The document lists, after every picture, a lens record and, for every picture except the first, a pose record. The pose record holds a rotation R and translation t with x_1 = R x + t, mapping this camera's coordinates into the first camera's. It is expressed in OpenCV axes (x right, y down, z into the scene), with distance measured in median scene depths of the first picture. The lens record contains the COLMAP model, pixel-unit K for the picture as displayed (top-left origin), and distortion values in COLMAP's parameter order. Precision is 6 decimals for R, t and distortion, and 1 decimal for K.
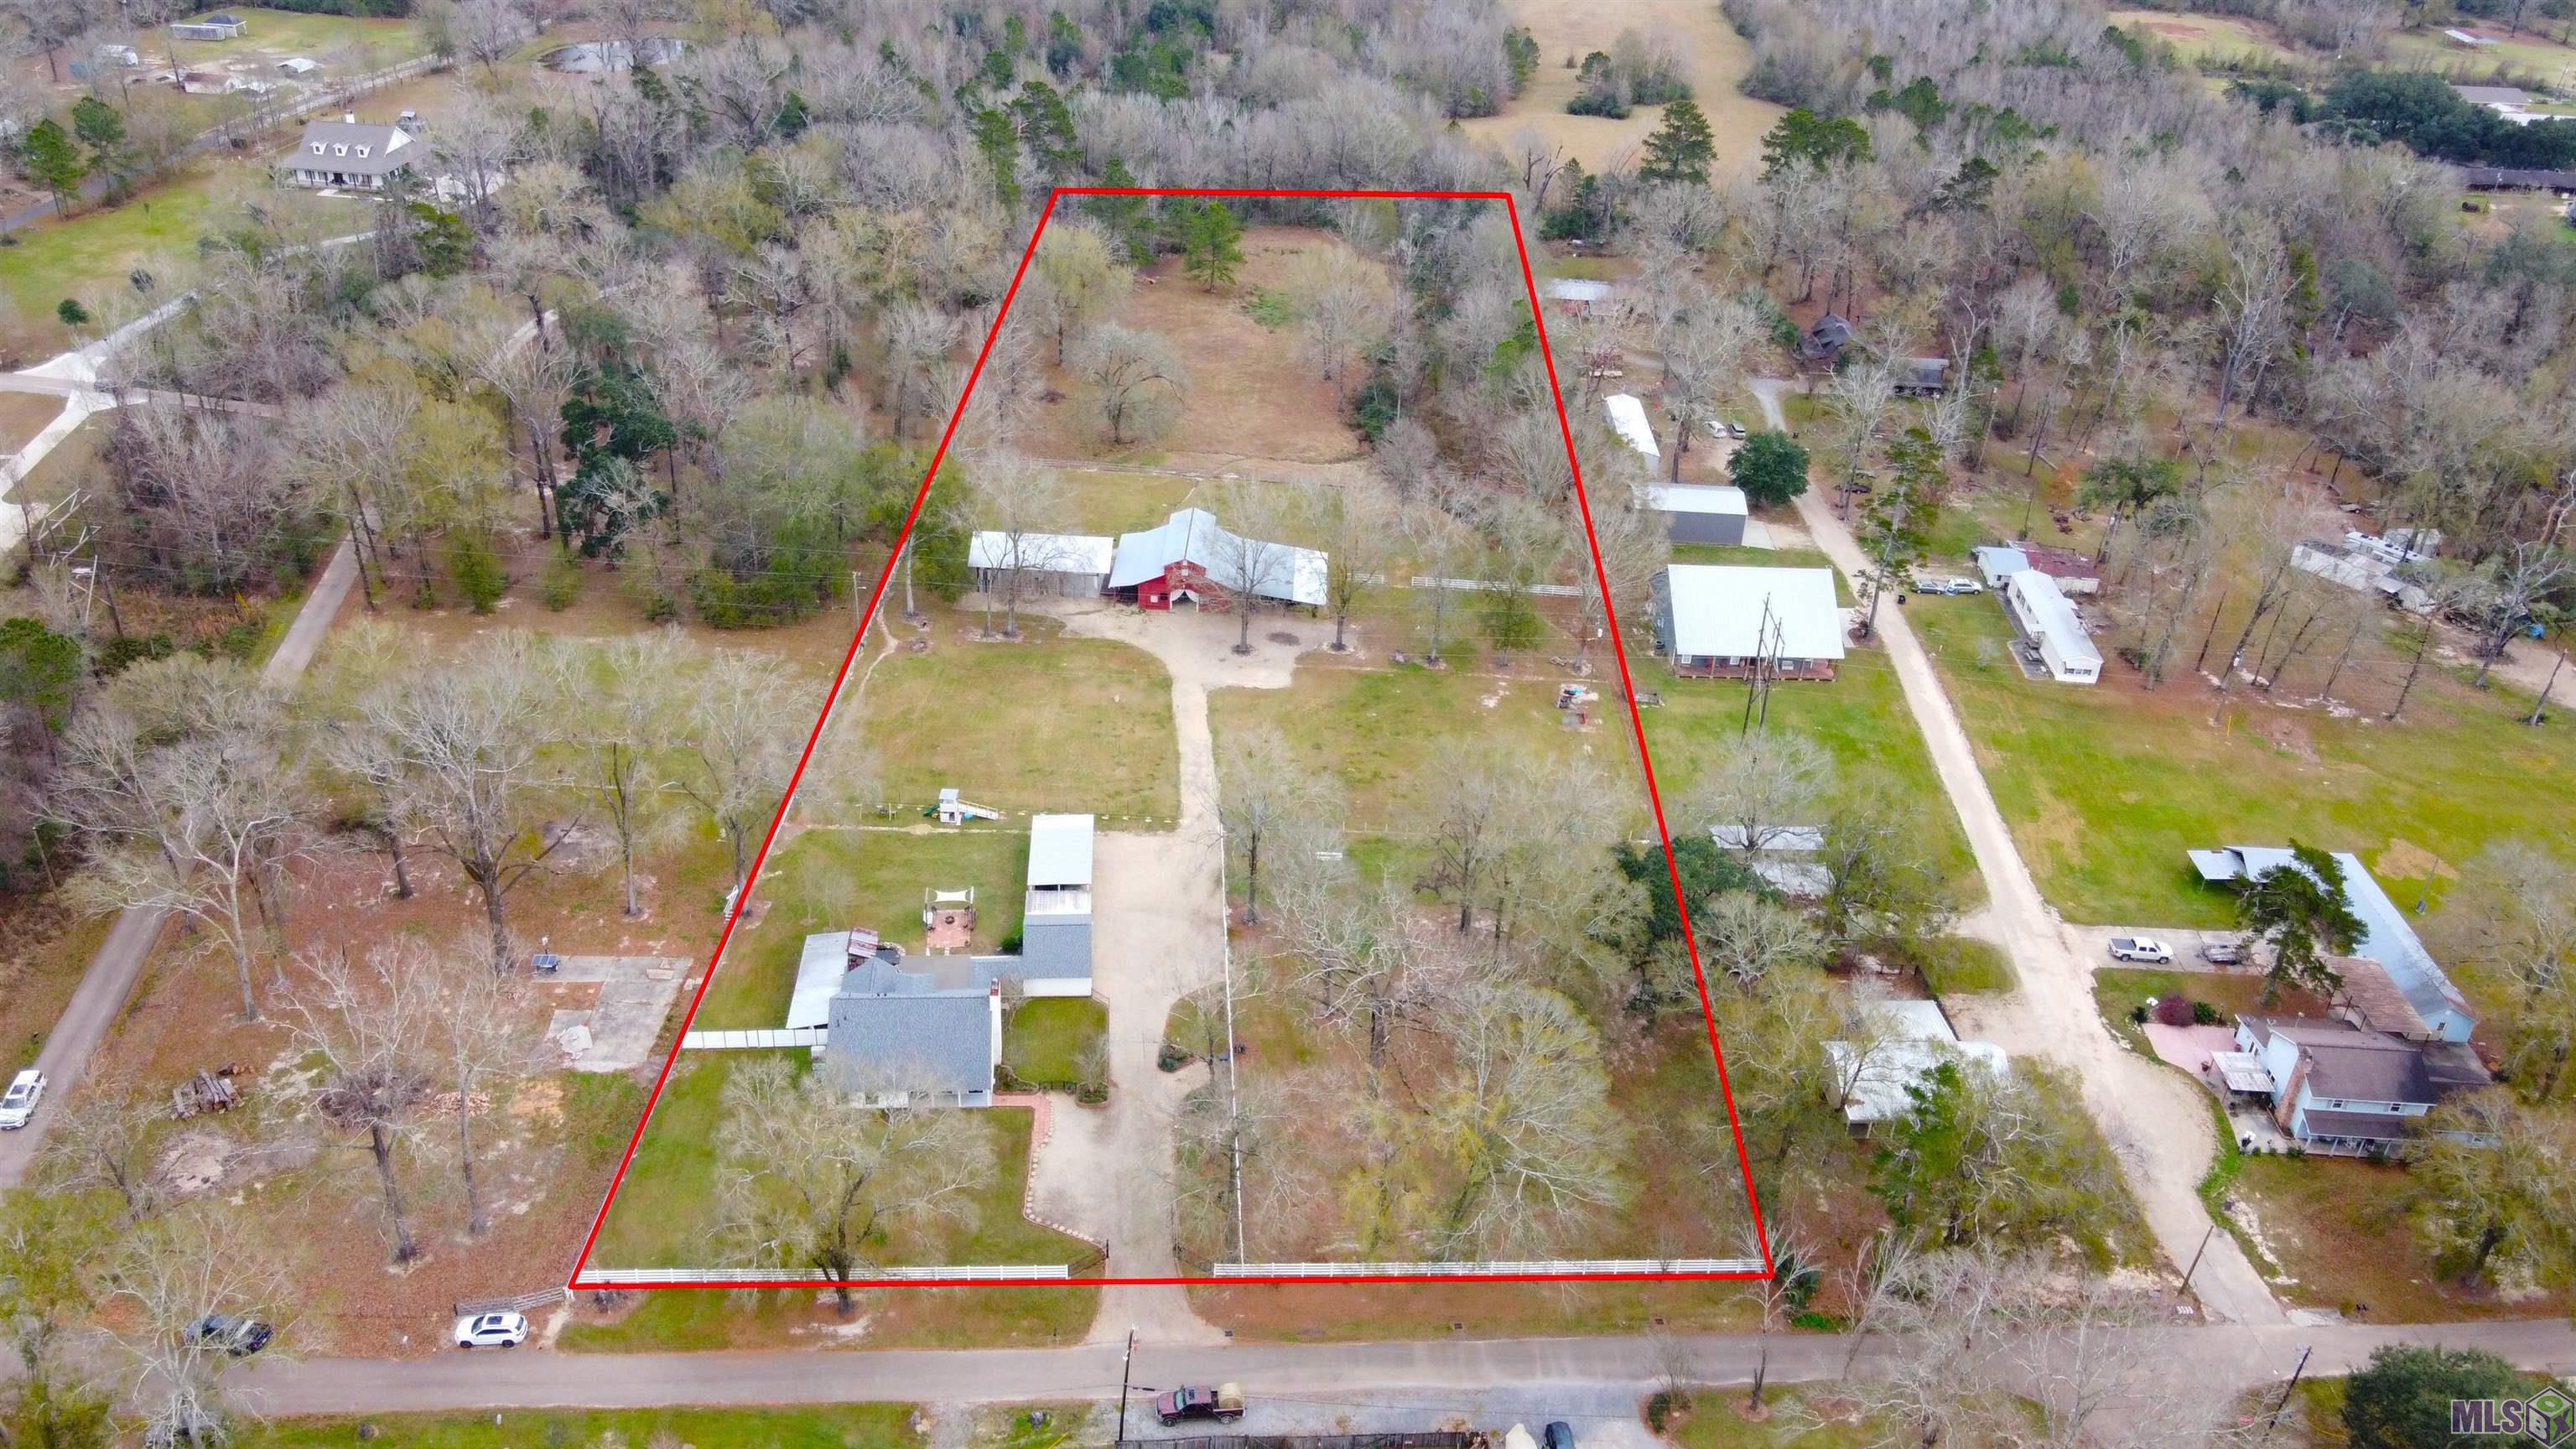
lens RADIAL K [[1956.8, 0, 1283.7], [0, 1956.8, 722.7], [0, 0, 1]] dist [-0.009735, 0.043533]
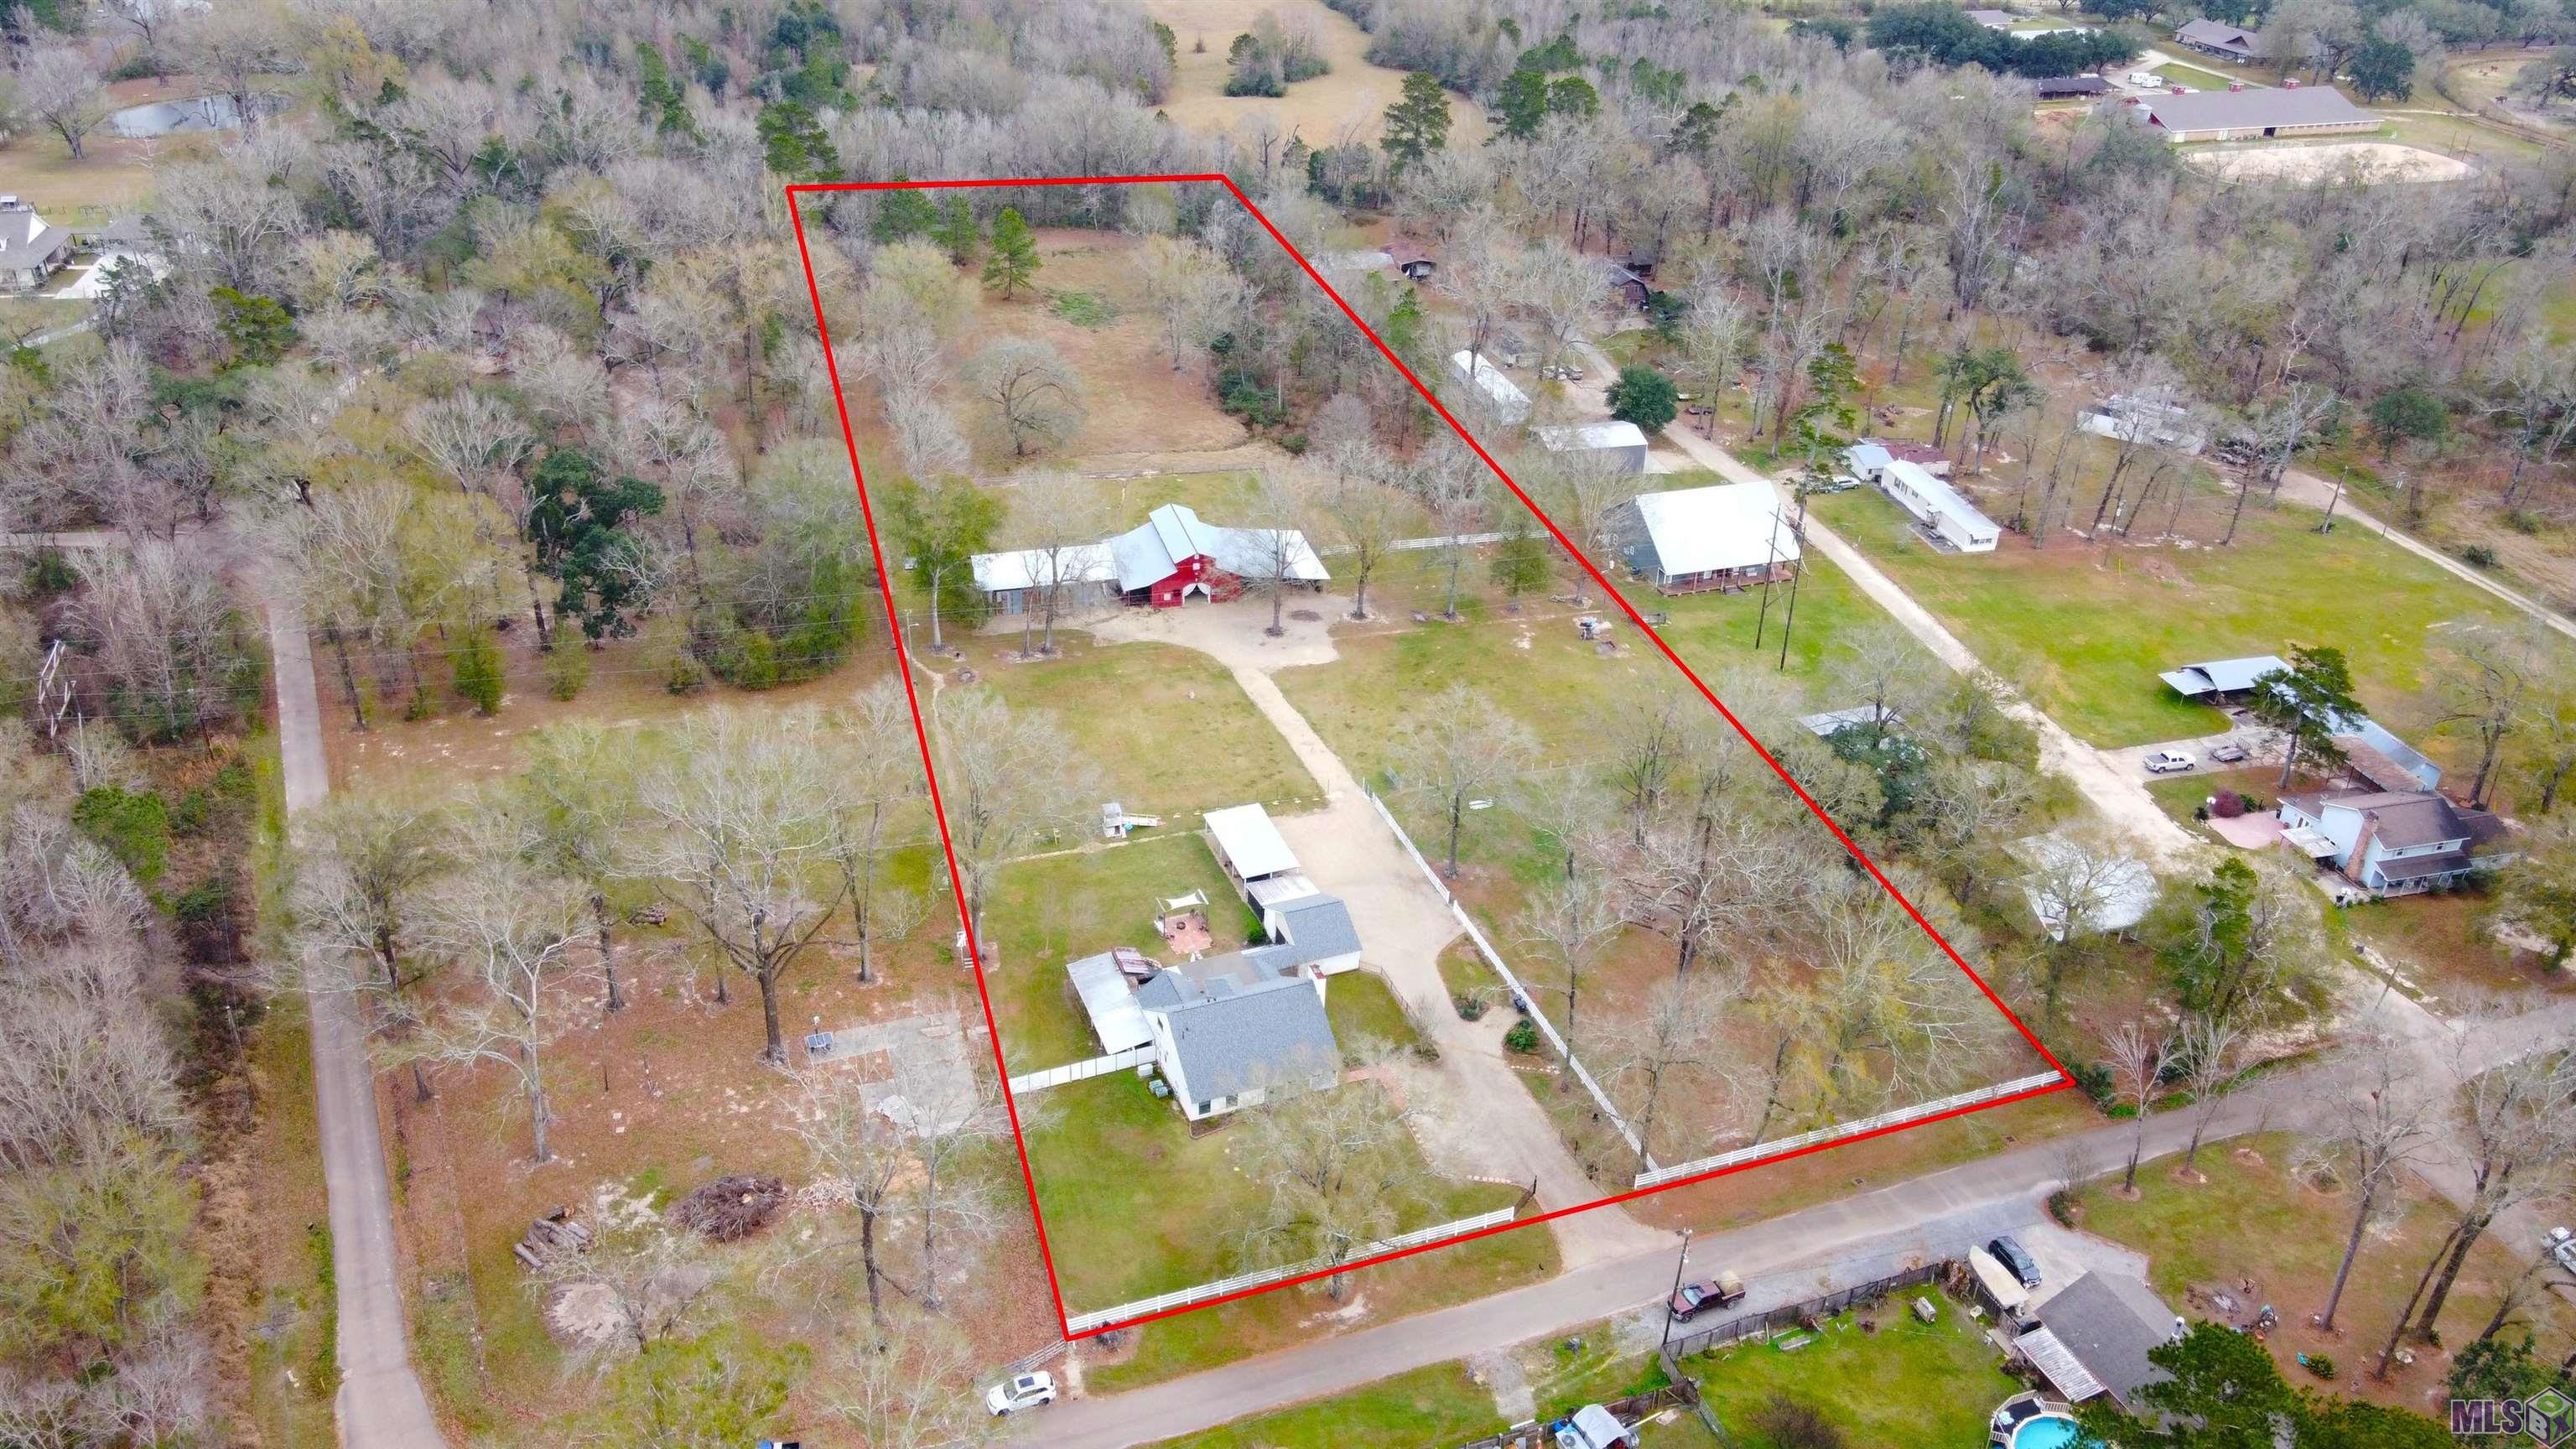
lens RADIAL K [[1956.8, 0, 1283.7], [0, 1956.8, 722.7], [0, 0, 1]] dist [-0.009735, 0.043533]
pose [[0.955569, -0.160214, 0.247427, -0.281539], [0.159216, 0.986948, 0.024170, -0.014586], [-0.248070, 0.016298, 0.968605, 0.007853]]
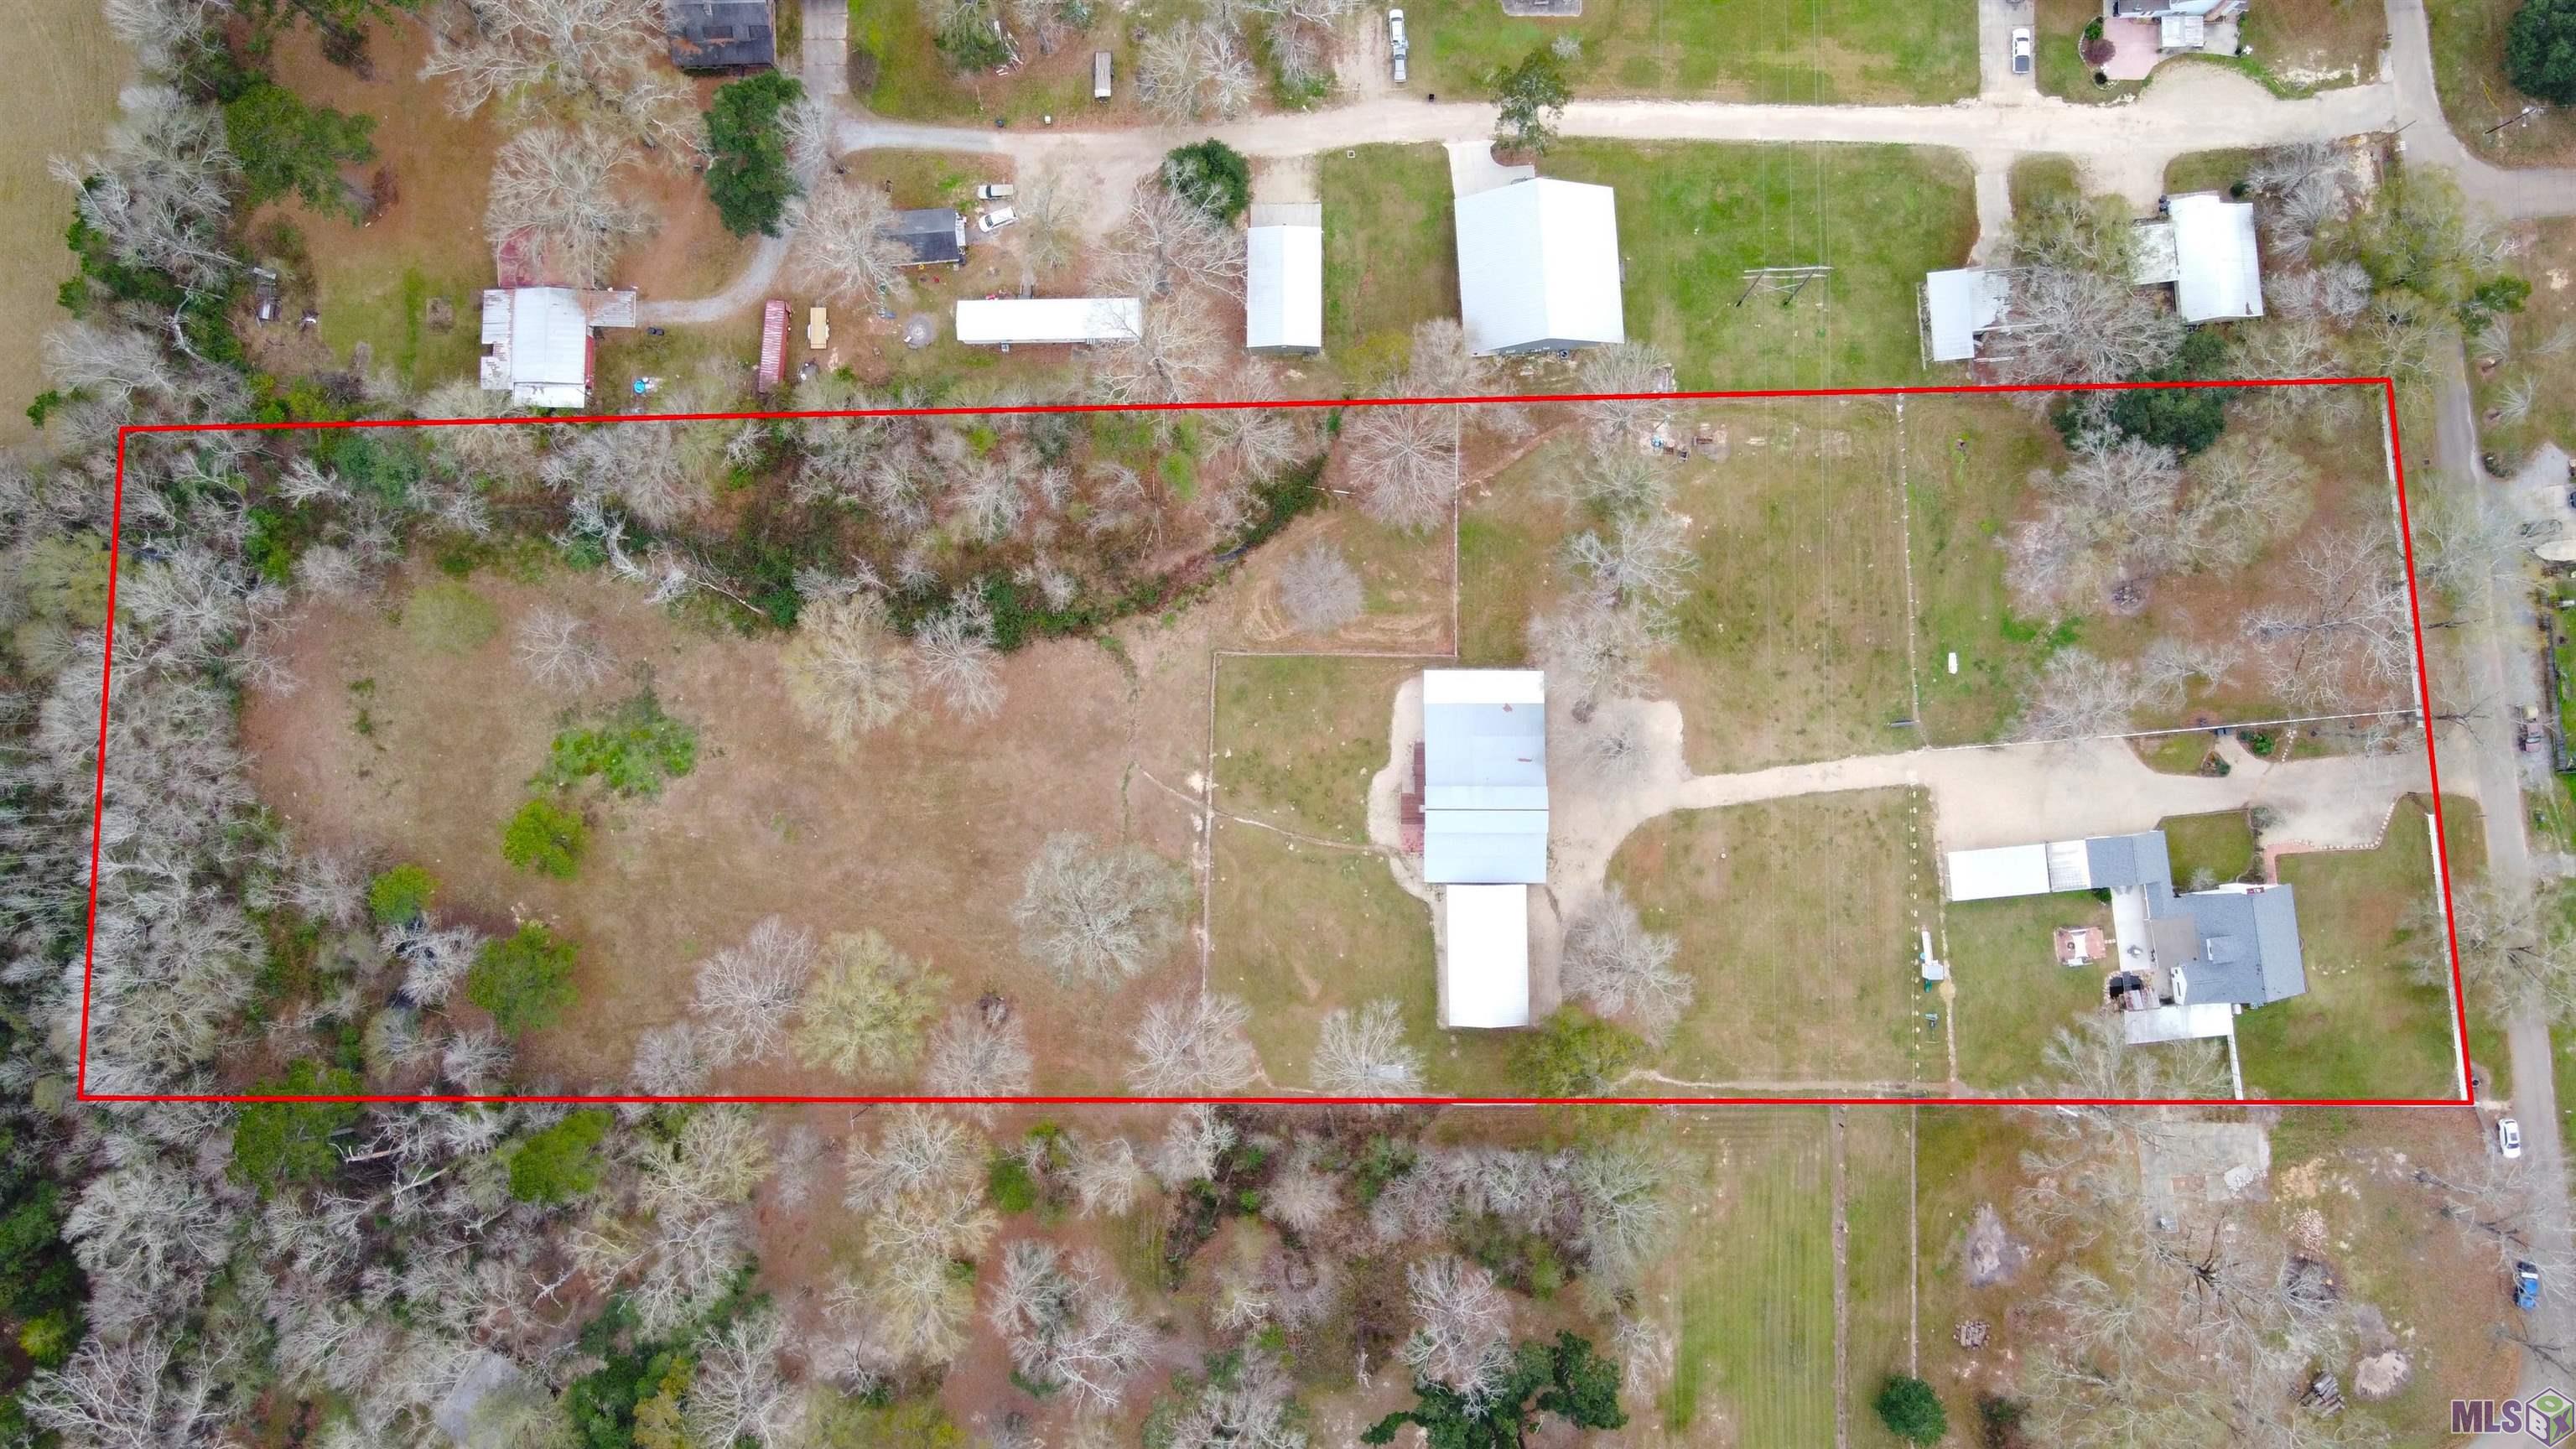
lens RADIAL K [[1956.8, 0, 1283.7], [0, 1956.8, 722.7], [0, 0, 1]] dist [-0.009735, 0.043533]
pose [[-0.030599, -0.999504, -0.007503, 0.006451], [0.539192, -0.022827, 0.841874, -1.045393], [-0.841627, 0.021715, 0.539623, 0.582126]]
